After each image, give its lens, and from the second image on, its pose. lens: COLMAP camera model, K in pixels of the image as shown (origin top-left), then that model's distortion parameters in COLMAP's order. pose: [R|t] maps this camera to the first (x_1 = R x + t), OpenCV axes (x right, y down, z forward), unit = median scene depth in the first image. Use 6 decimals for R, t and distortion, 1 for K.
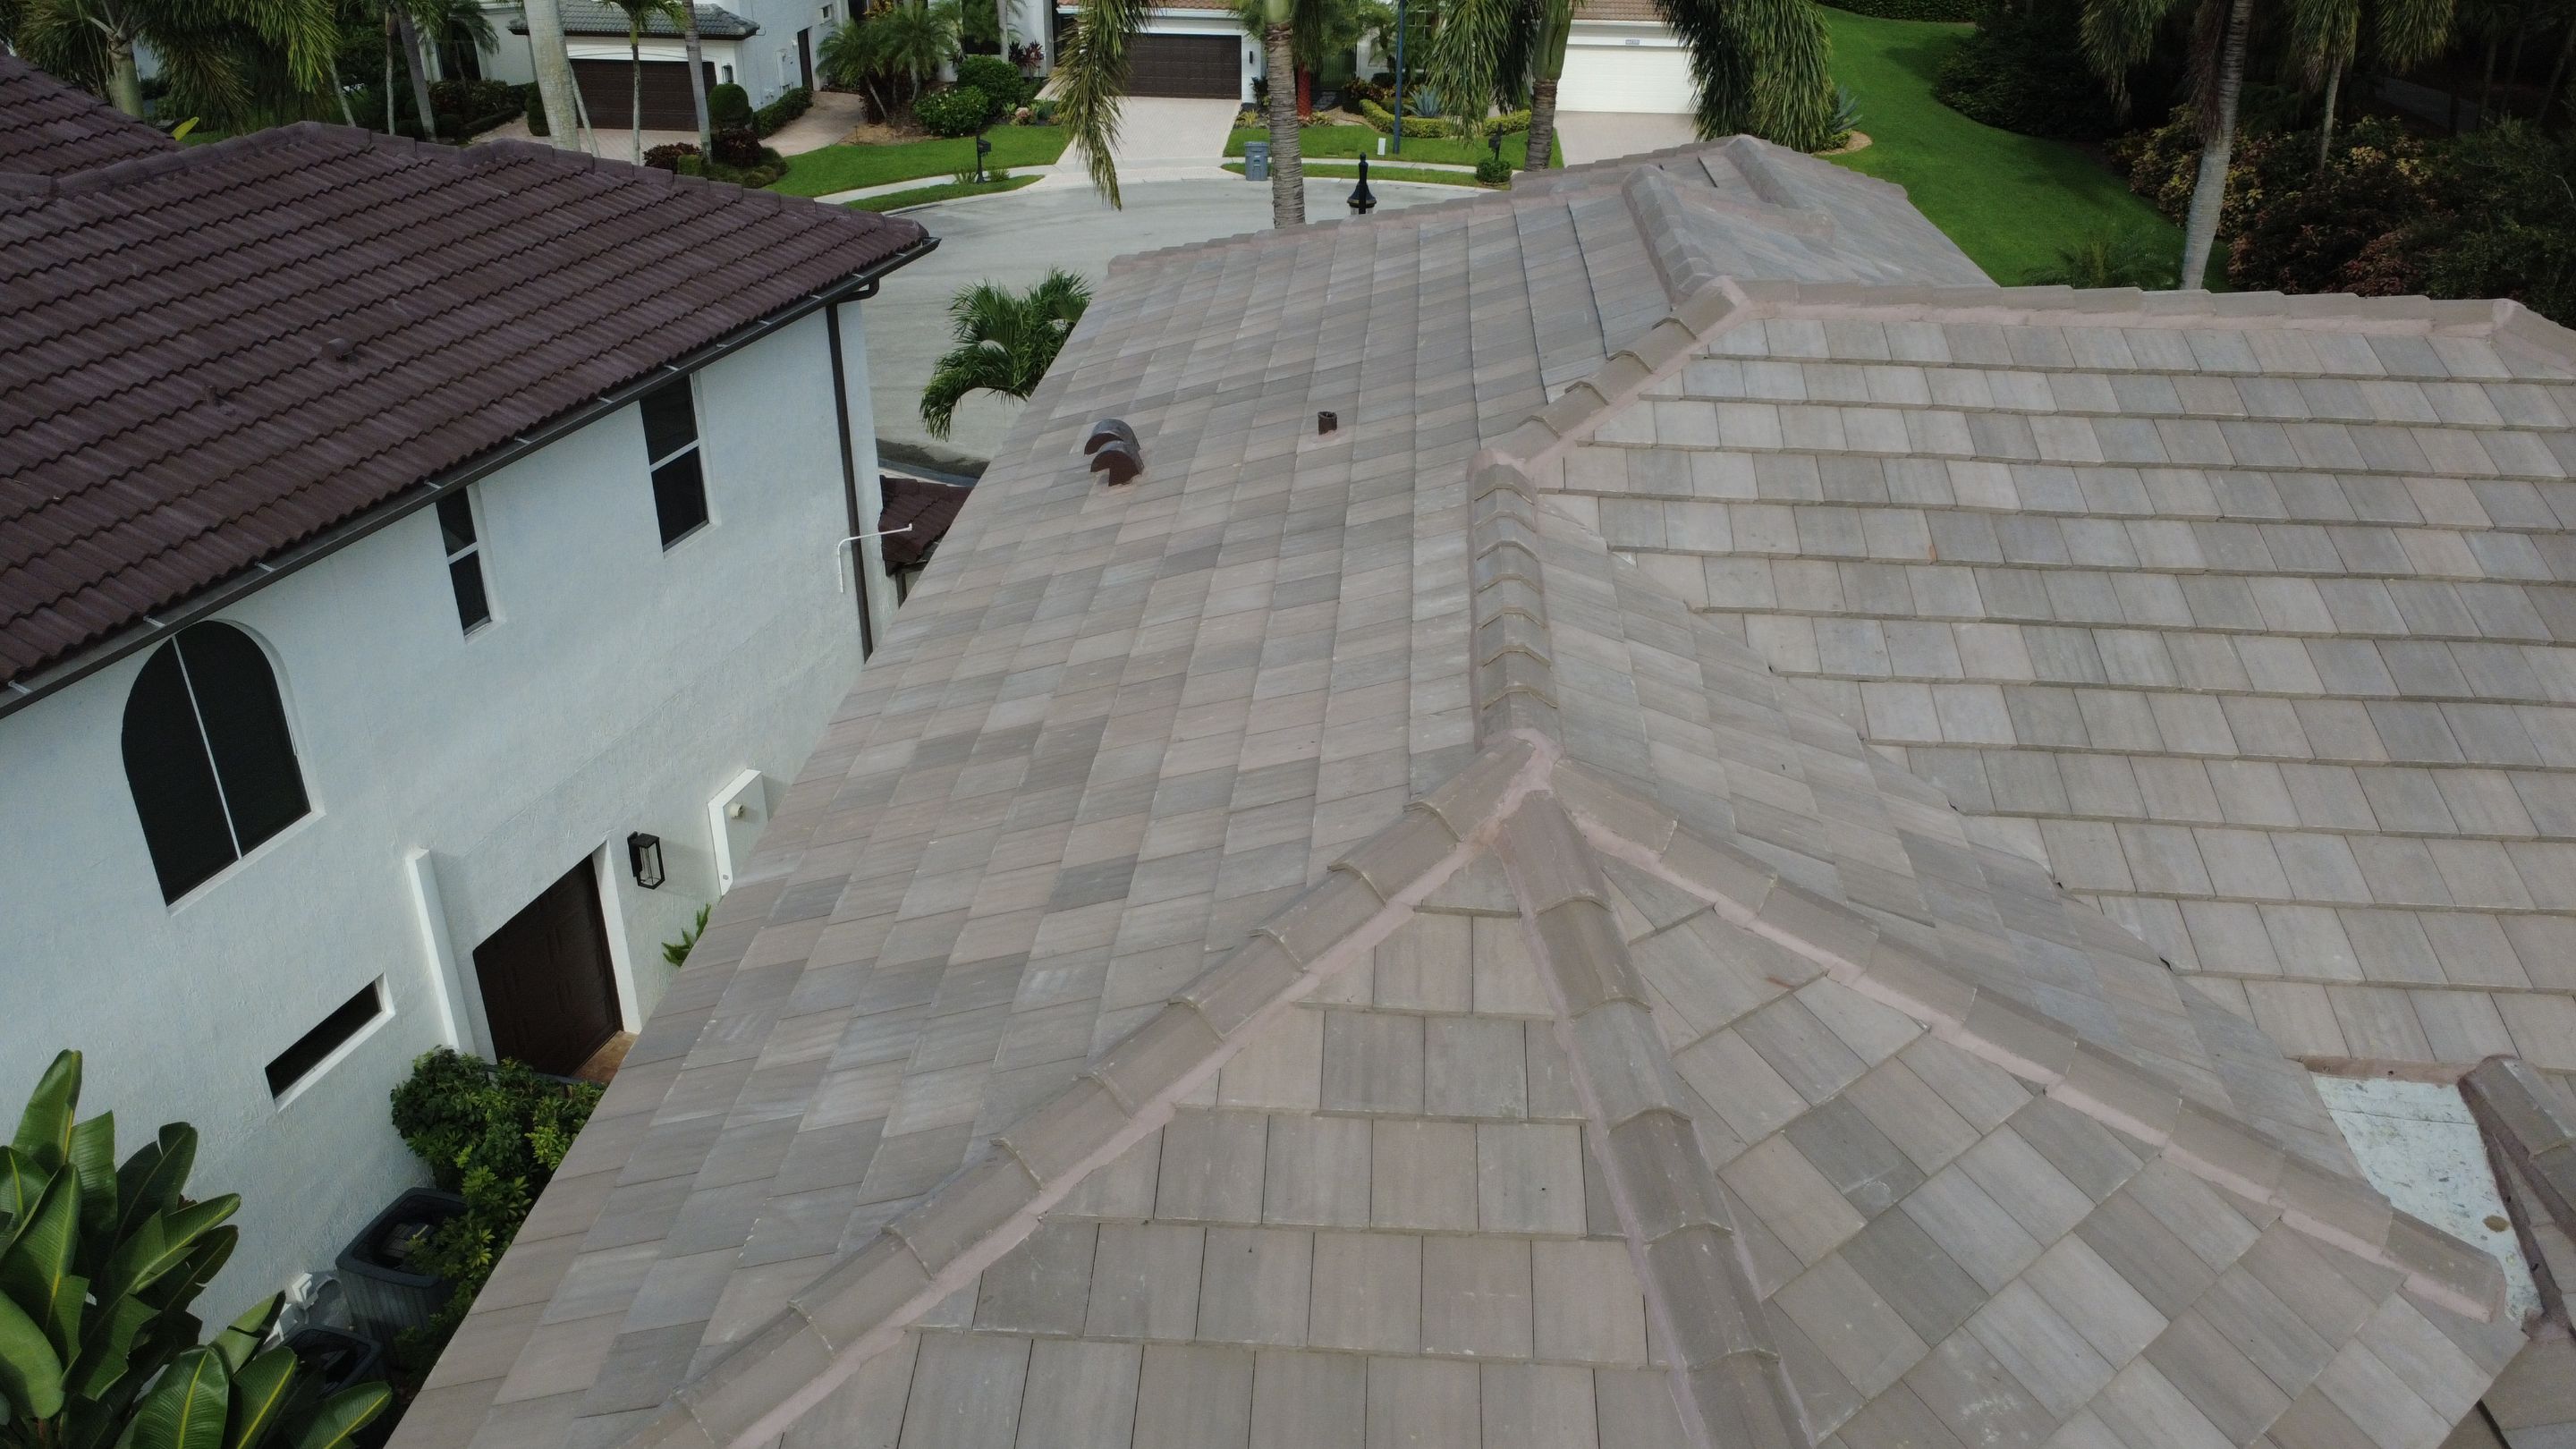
lens RADIAL K [[1871.5, 0, 1289.3], [0, 1871.5, 731.1], [0, 0, 1]] dist [-0.001506, 0.005453]
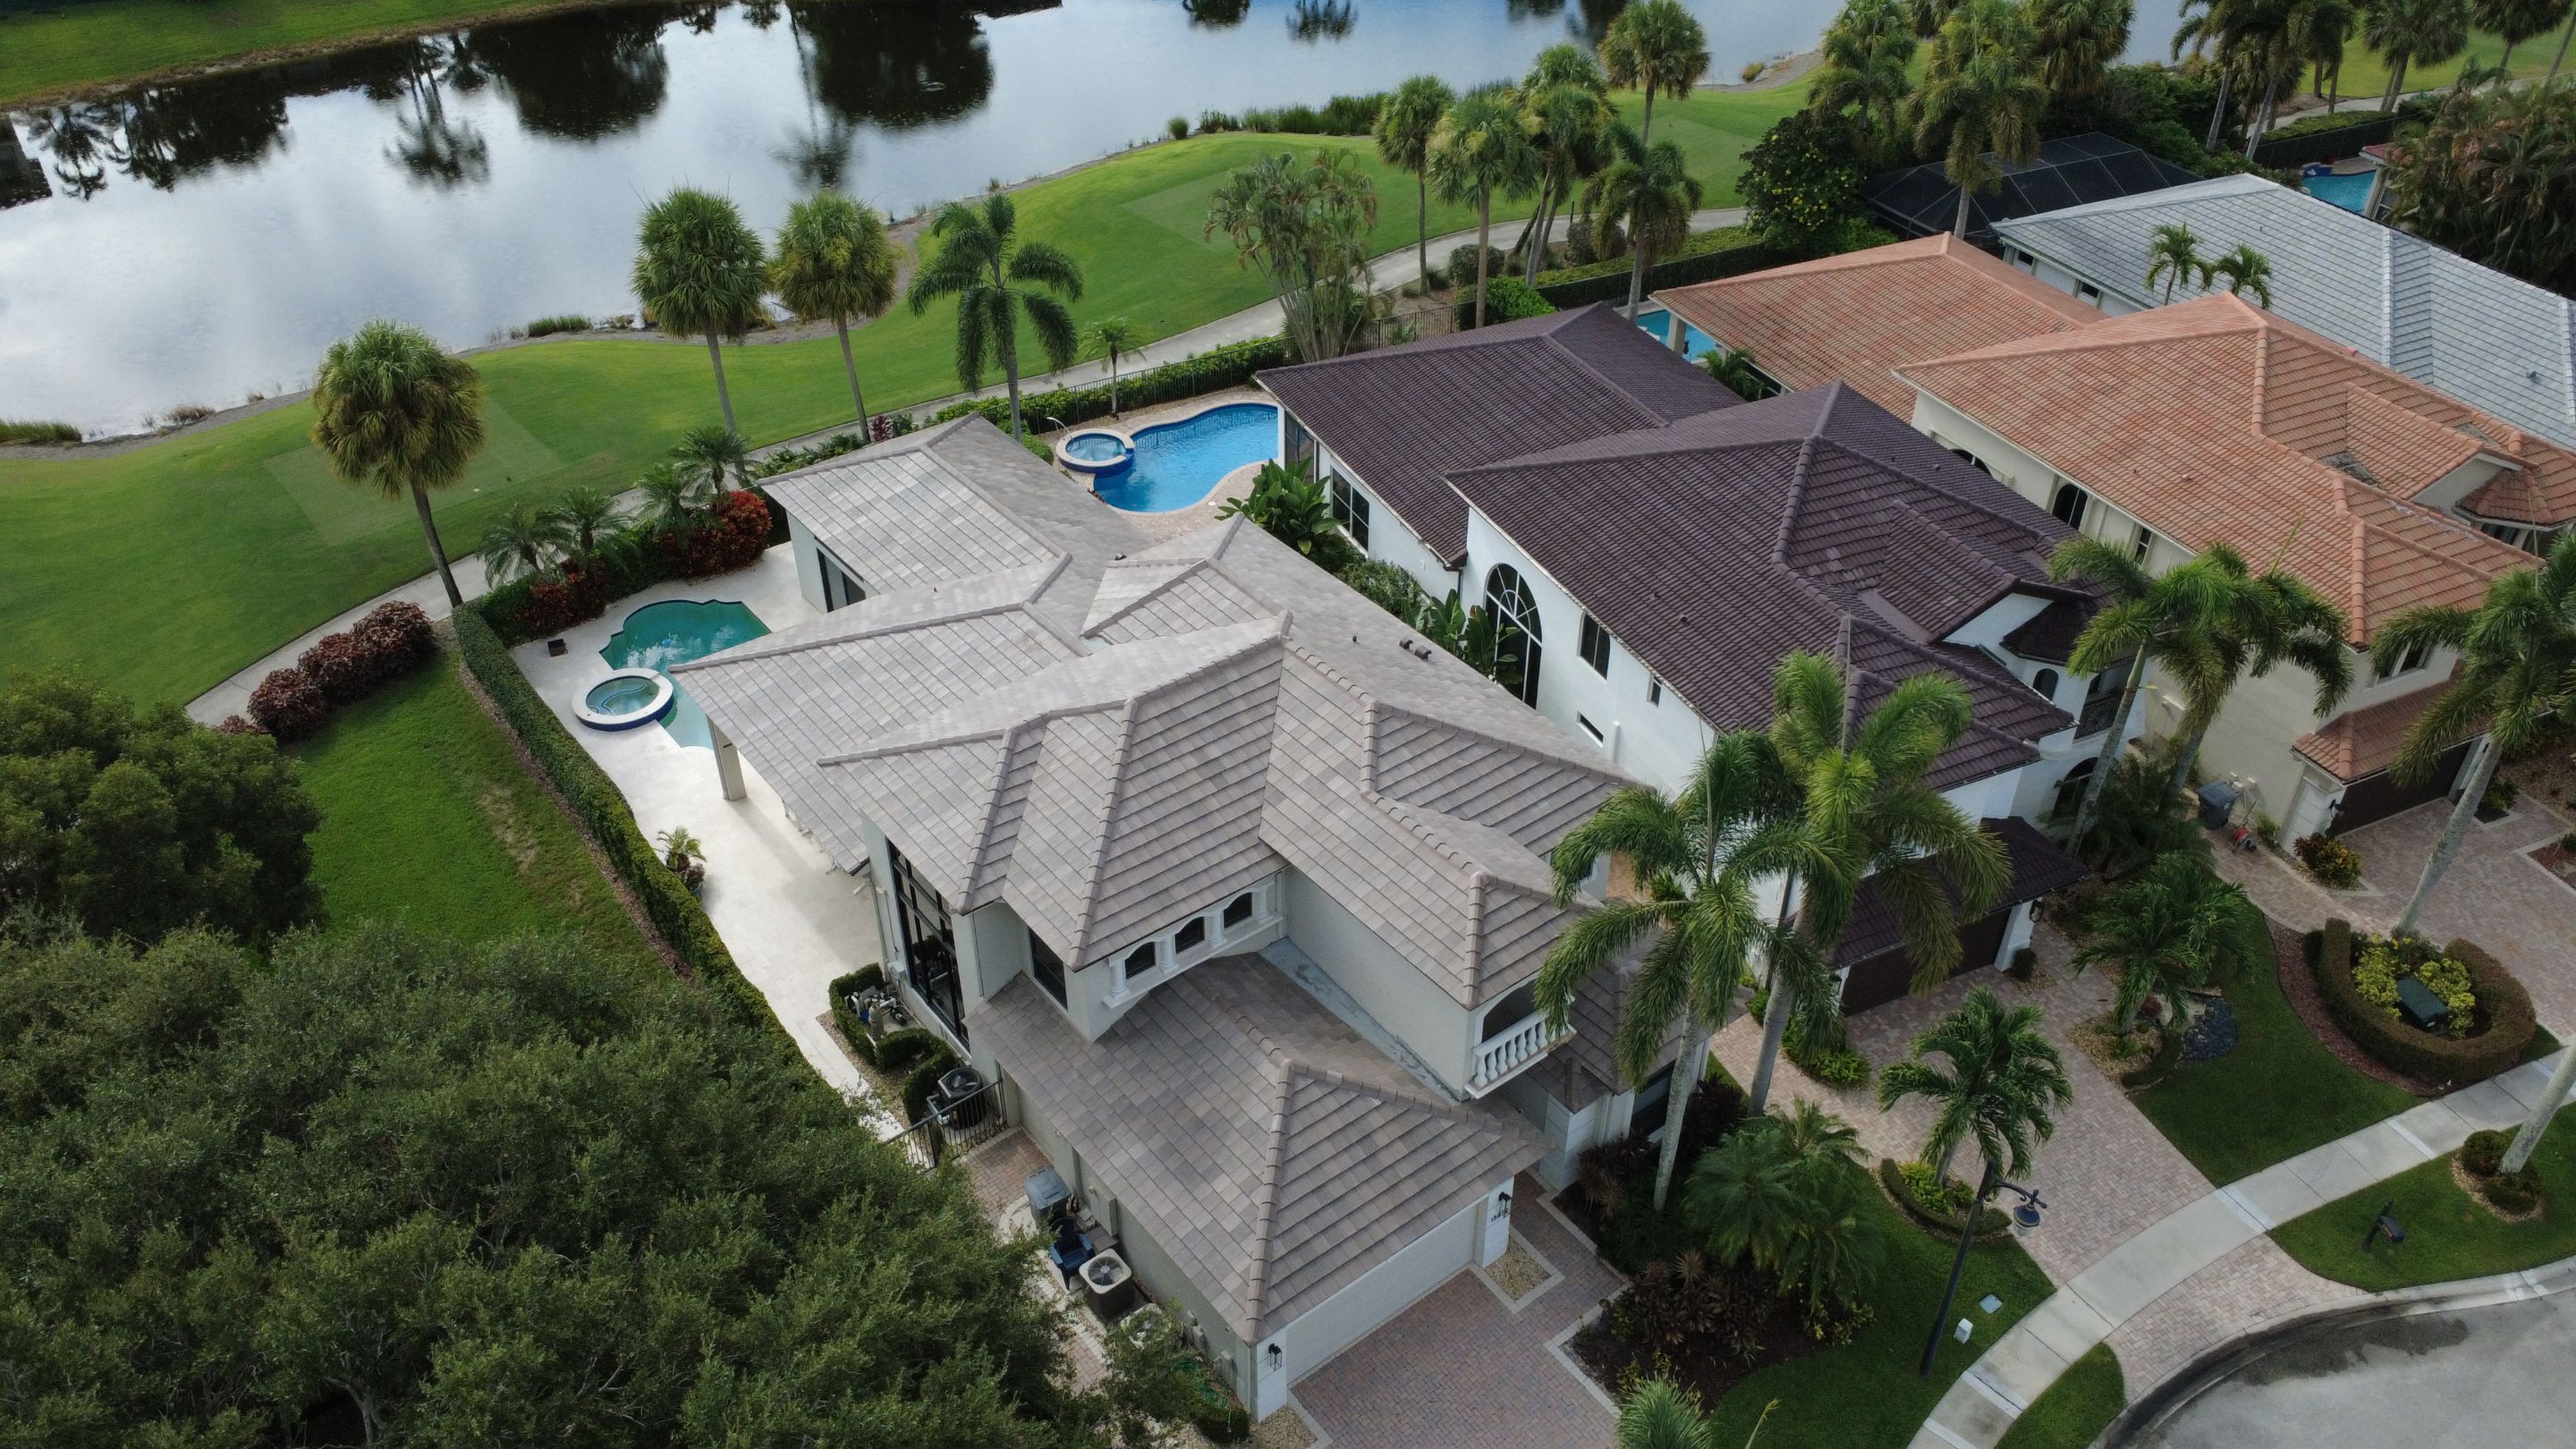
lens RADIAL K [[1871.5, 0, 1289.3], [0, 1871.5, 731.1], [0, 0, 1]] dist [-0.001506, 0.005453]
pose [[-0.748223, 0.383937, -0.541068, 1.374454], [-0.316014, 0.510837, 0.799488, -1.869505], [0.583351, 0.769180, -0.260891, 1.212290]]
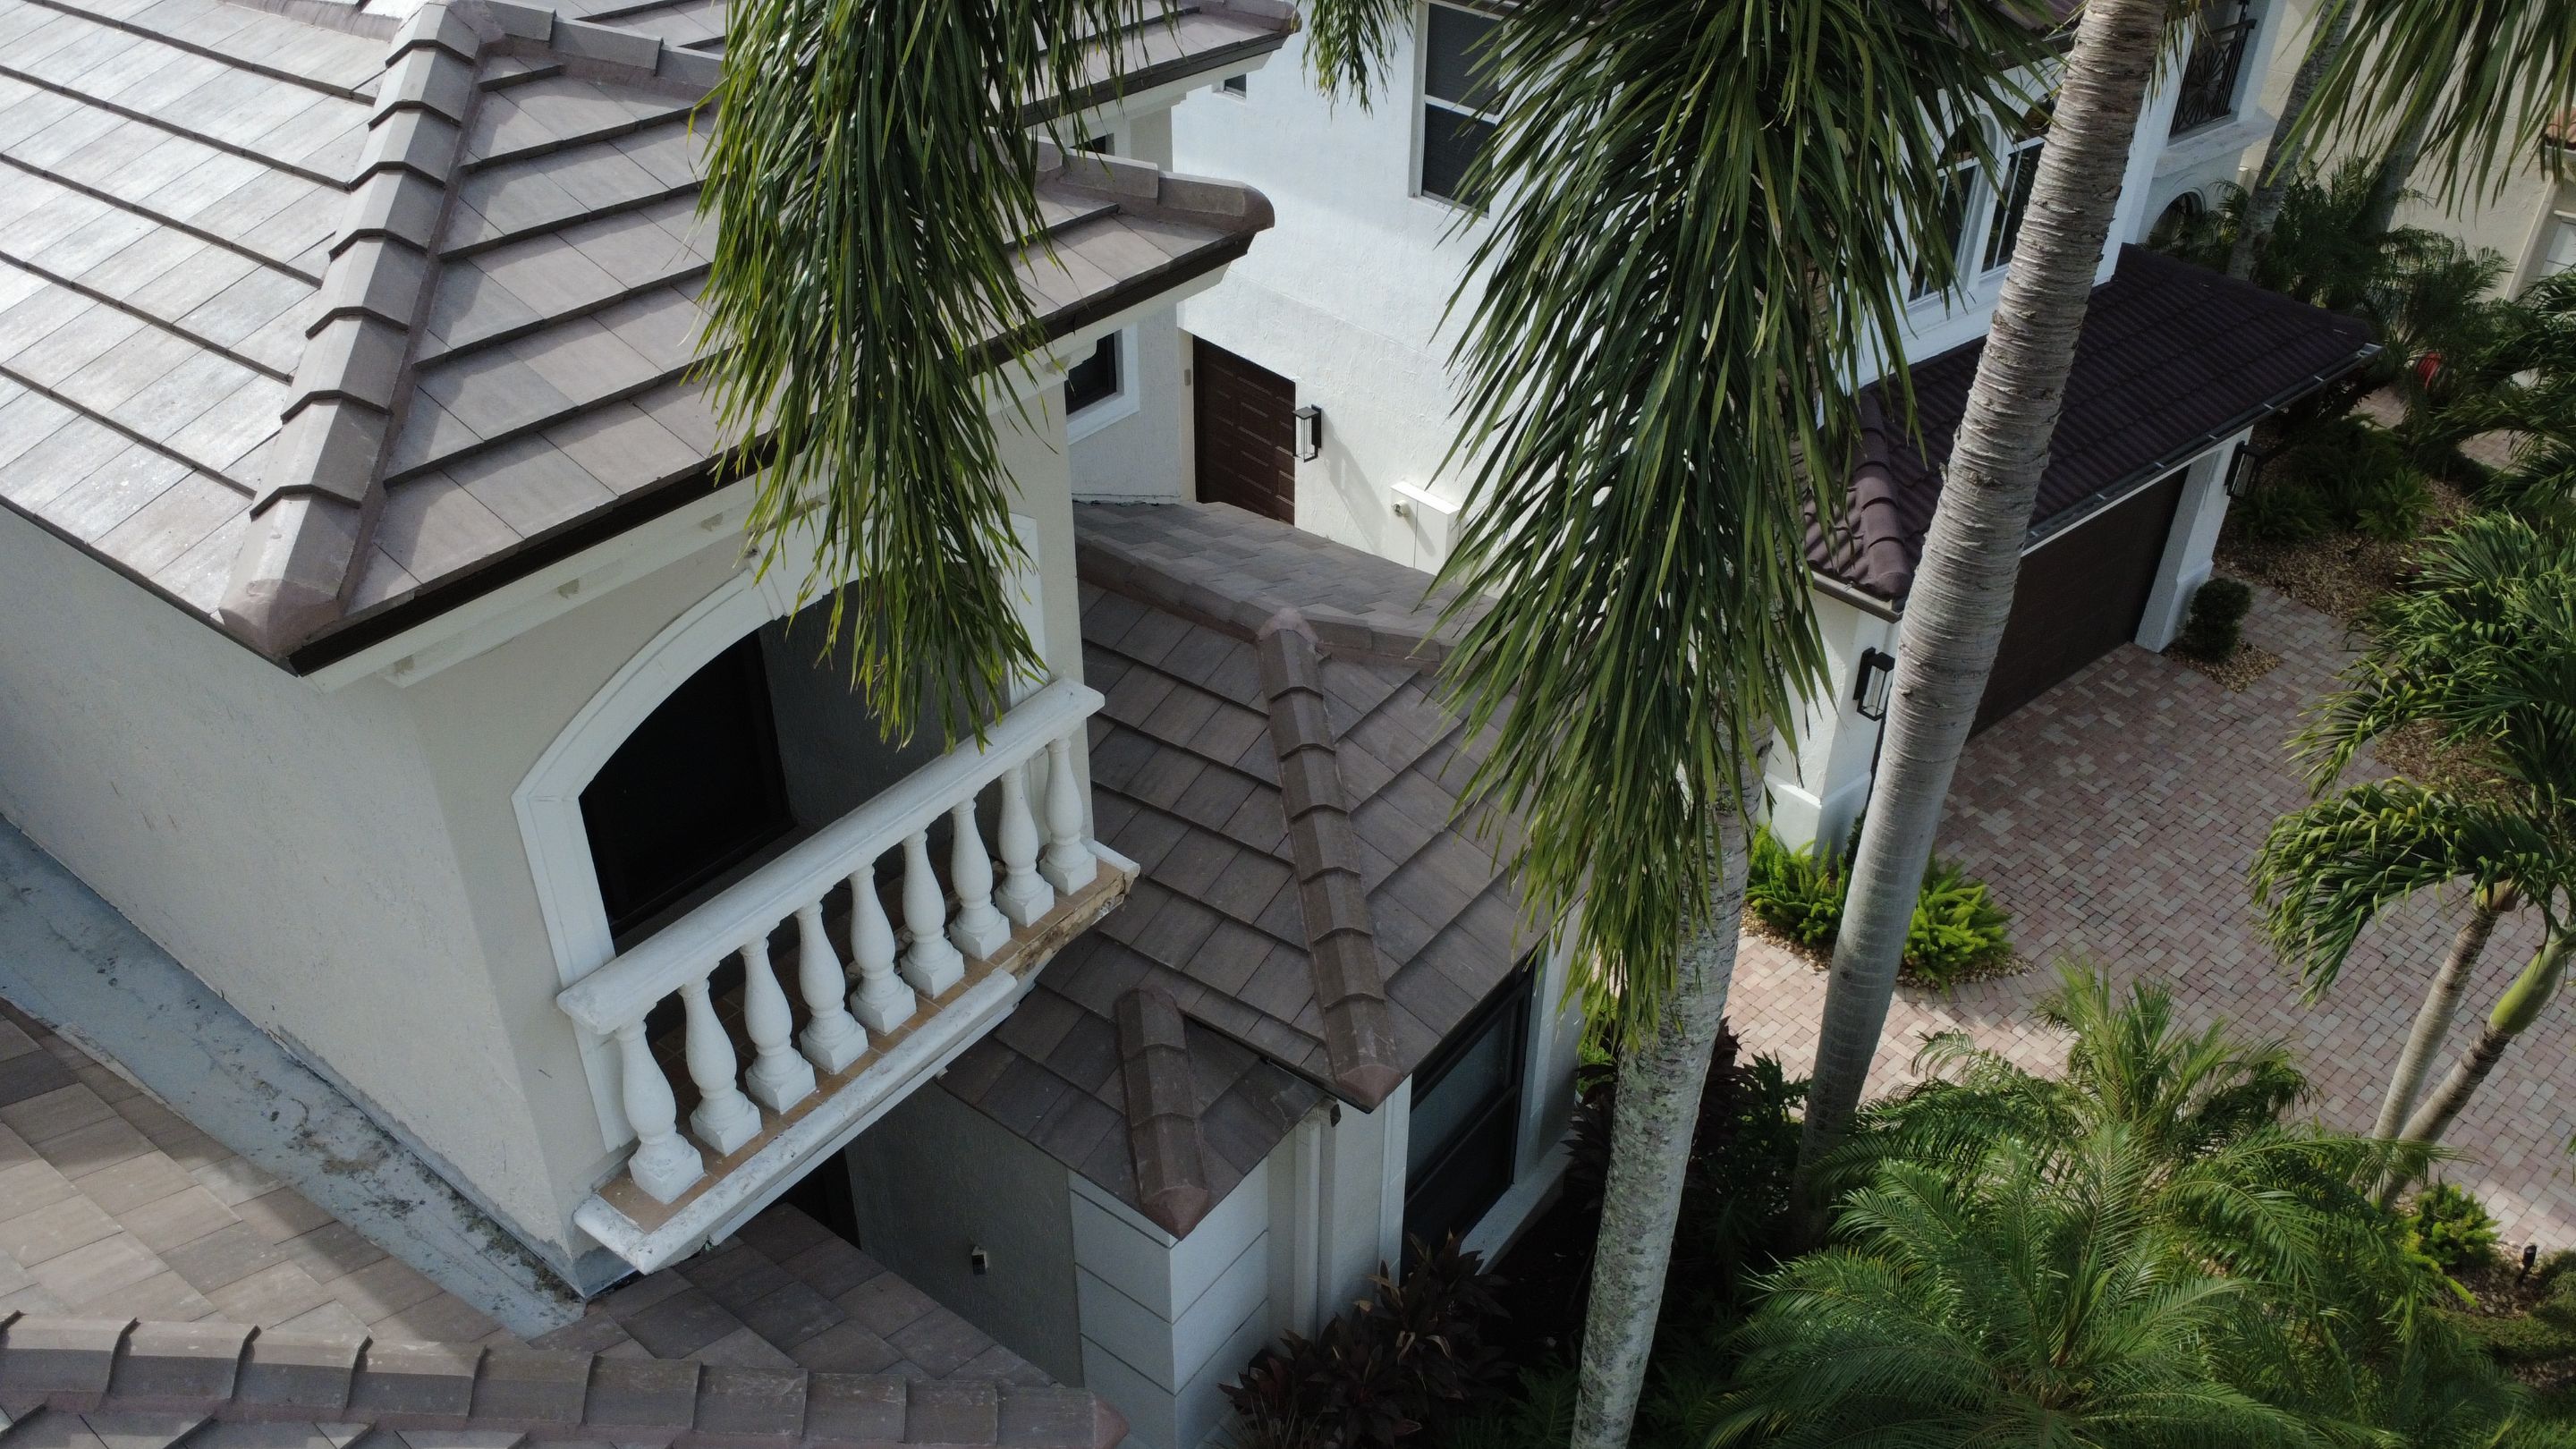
lens RADIAL K [[1885.4, 0, 1288.0], [0, 1885.4, 724.5], [0, 0, 1]] dist [-0.002726, 0.003443]
pose [[-0.537998, 0.449600, -0.713034, 0.450236], [-0.406037, 0.603063, 0.686621, -0.515145], [0.738710, 0.658919, -0.141893, 1.184146]]
